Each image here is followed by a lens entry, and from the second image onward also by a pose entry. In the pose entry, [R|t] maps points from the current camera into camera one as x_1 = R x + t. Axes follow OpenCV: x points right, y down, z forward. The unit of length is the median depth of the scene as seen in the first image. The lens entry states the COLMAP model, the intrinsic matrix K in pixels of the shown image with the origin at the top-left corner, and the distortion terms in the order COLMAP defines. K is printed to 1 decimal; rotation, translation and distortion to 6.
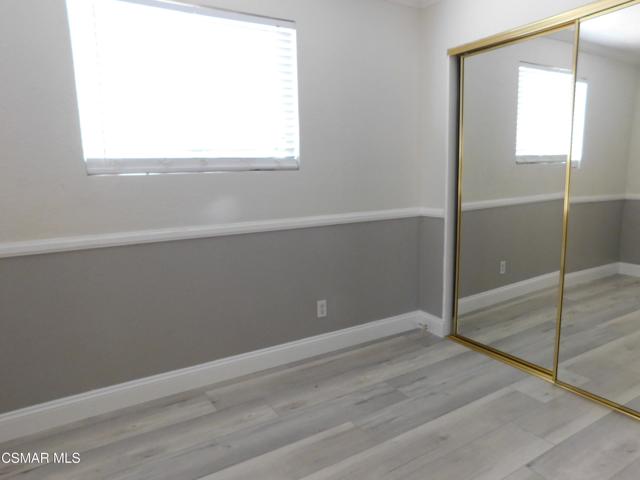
lens RADIAL K [[428.1, 0, 320.2], [0, 428.1, 238.9], [0, 0, 1]] dist [-0.050318, 0.042346]
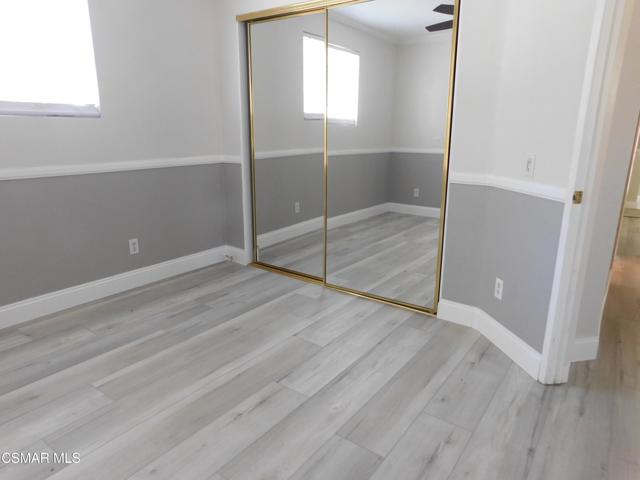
lens RADIAL K [[428.1, 0, 322.8], [0, 428.1, 240.8], [0, 0, 1]] dist [-0.050318, 0.042346]
pose [[0.921808, -0.069537, 0.381358, 0.038378], [0.031967, 0.994065, 0.103990, 0.052156], [-0.386325, -0.083668, 0.918560, -0.208518]]
